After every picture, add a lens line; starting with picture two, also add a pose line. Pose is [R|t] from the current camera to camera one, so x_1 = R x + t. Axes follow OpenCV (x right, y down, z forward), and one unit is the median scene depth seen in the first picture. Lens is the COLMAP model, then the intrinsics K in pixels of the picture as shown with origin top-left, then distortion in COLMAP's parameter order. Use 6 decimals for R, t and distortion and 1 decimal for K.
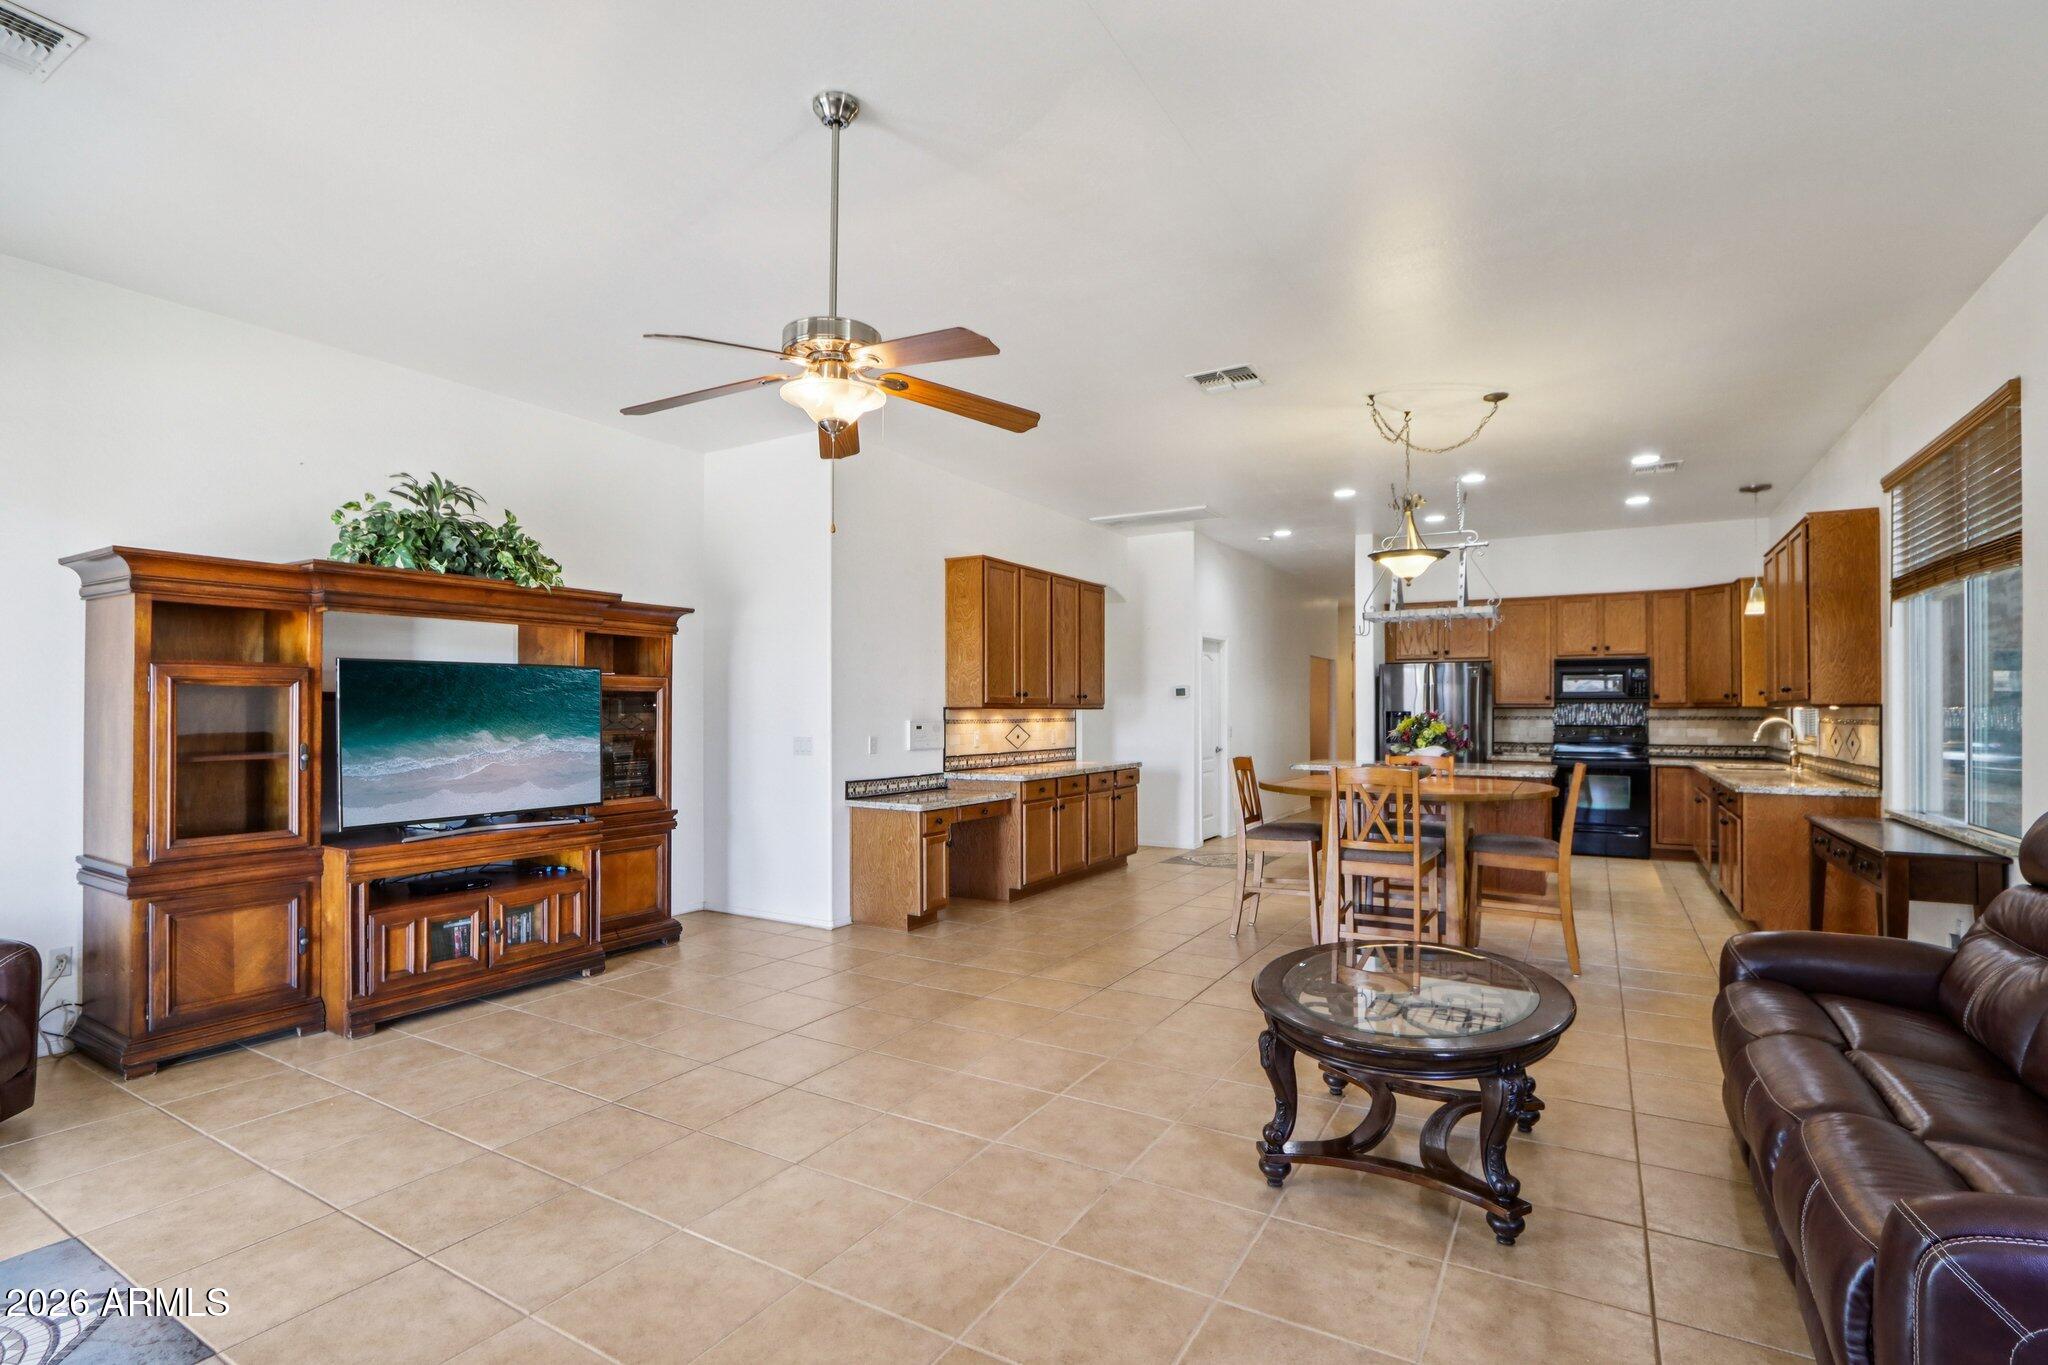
lens RADIAL K [[971.9, 0, 997.2], [0, 971.9, 703.6], [0, 0, 1]] dist [-0.012791, -0.000407]
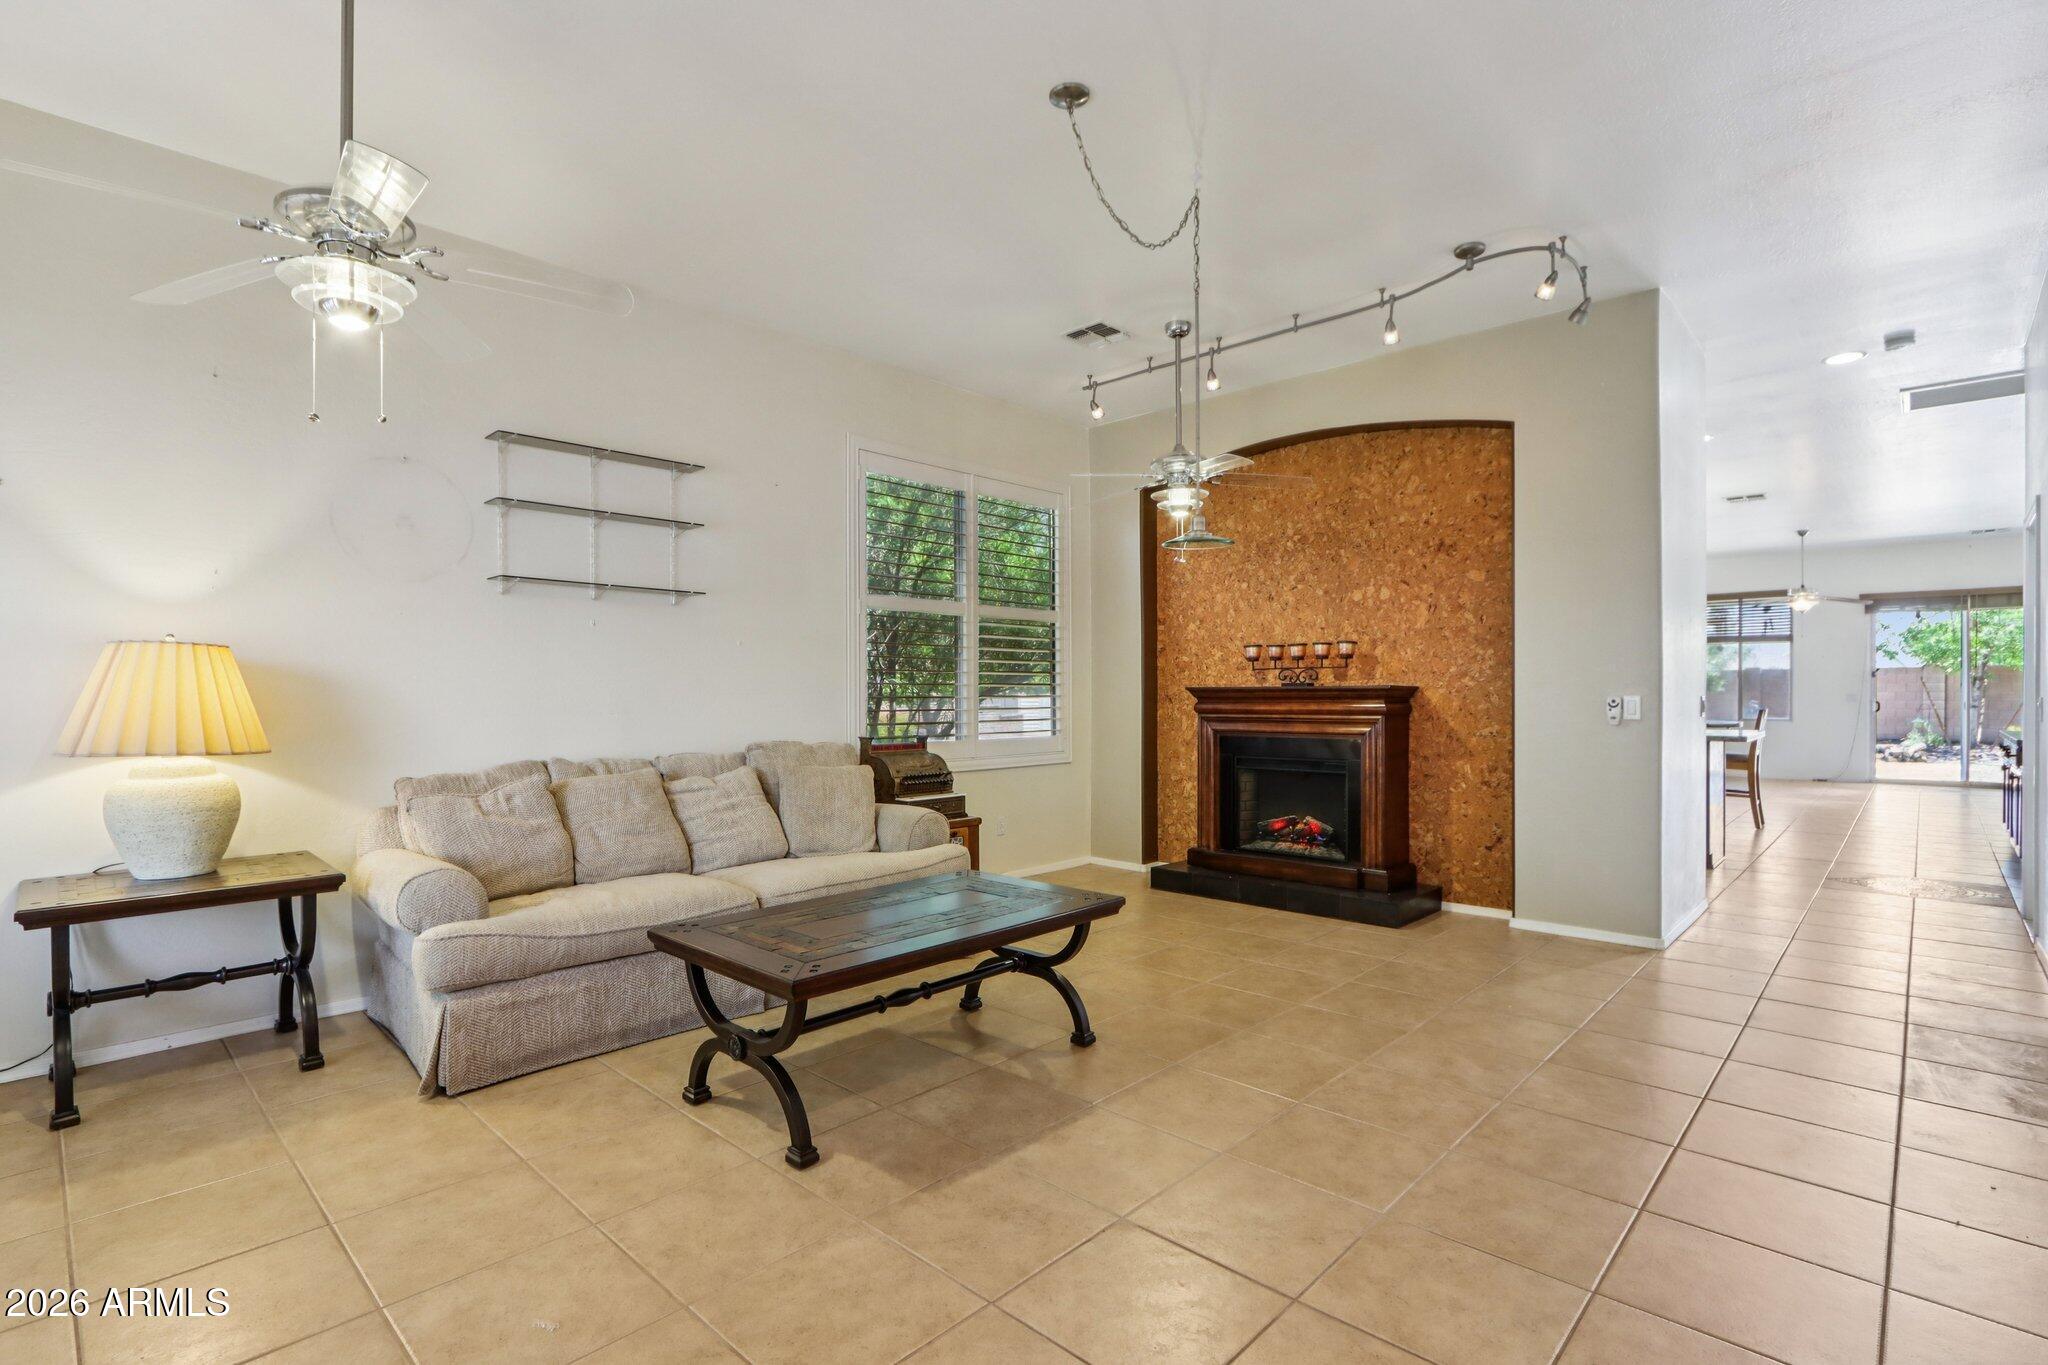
lens RADIAL K [[971.9, 0, 997.2], [0, 971.9, 703.6], [0, 0, 1]] dist [-0.012791, -0.000407]
pose [[-0.976111, 0.001609, 0.217268, 0.733318], [0.002131, 0.999995, 0.002167, 0.029426], [-0.217263, 0.002578, -0.976110, 1.843845]]
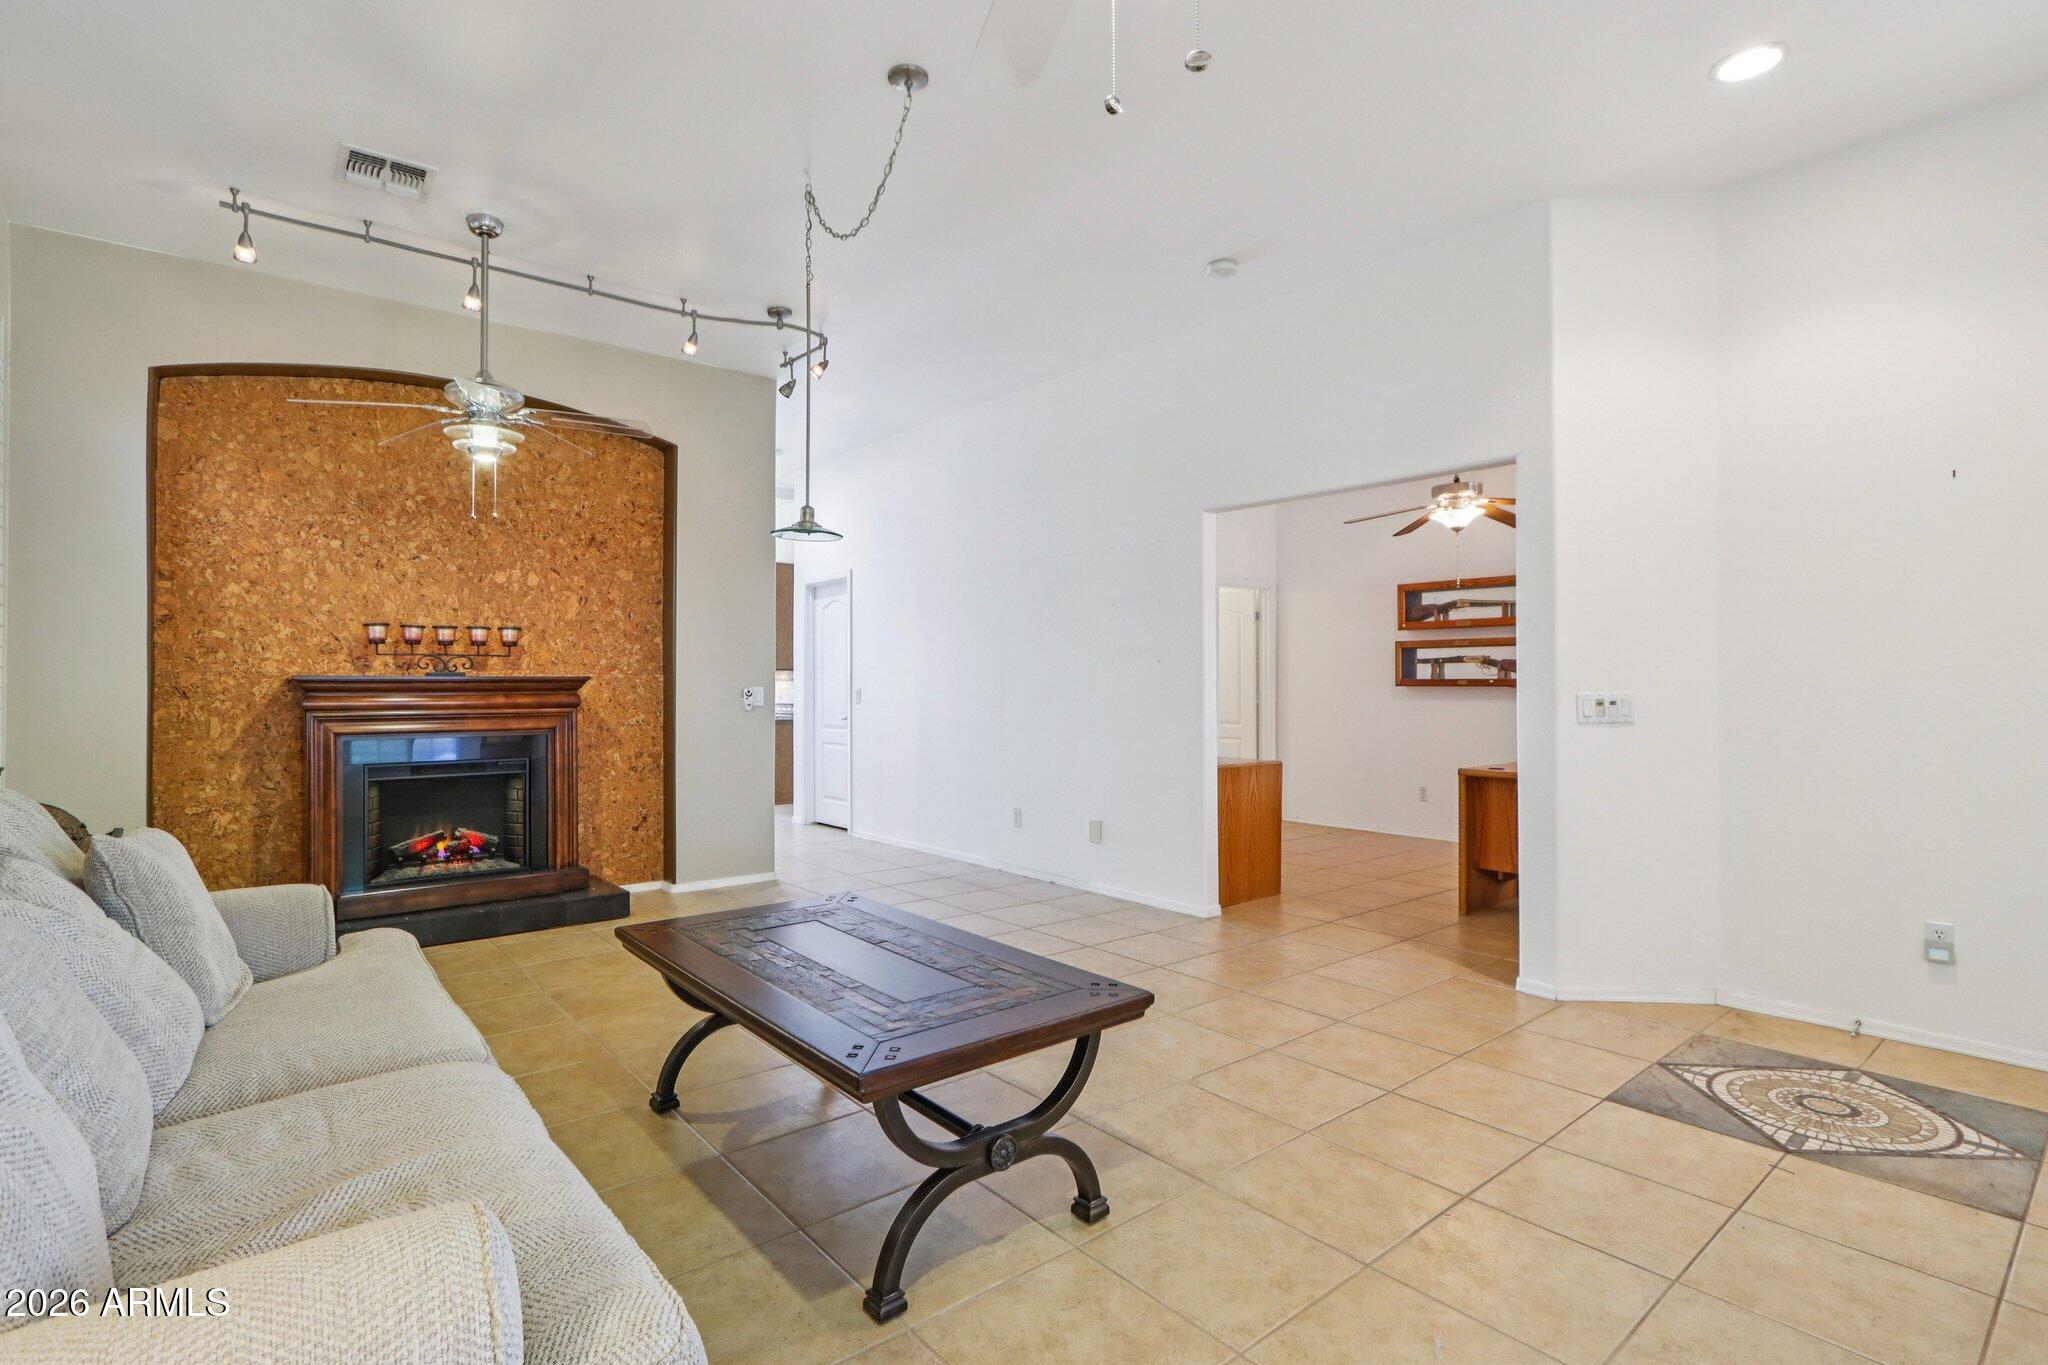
lens RADIAL K [[967.9, 0, 1008.9], [0, 967.9, 681.7], [0, 0, 1]] dist [-0.015384, -0.000198]
pose [[-0.329729, -0.002544, -0.944072, 1.099585], [0.008294, 0.999950, -0.005592, 0.028371], [0.944039, -0.009674, -0.329691, 1.638835]]
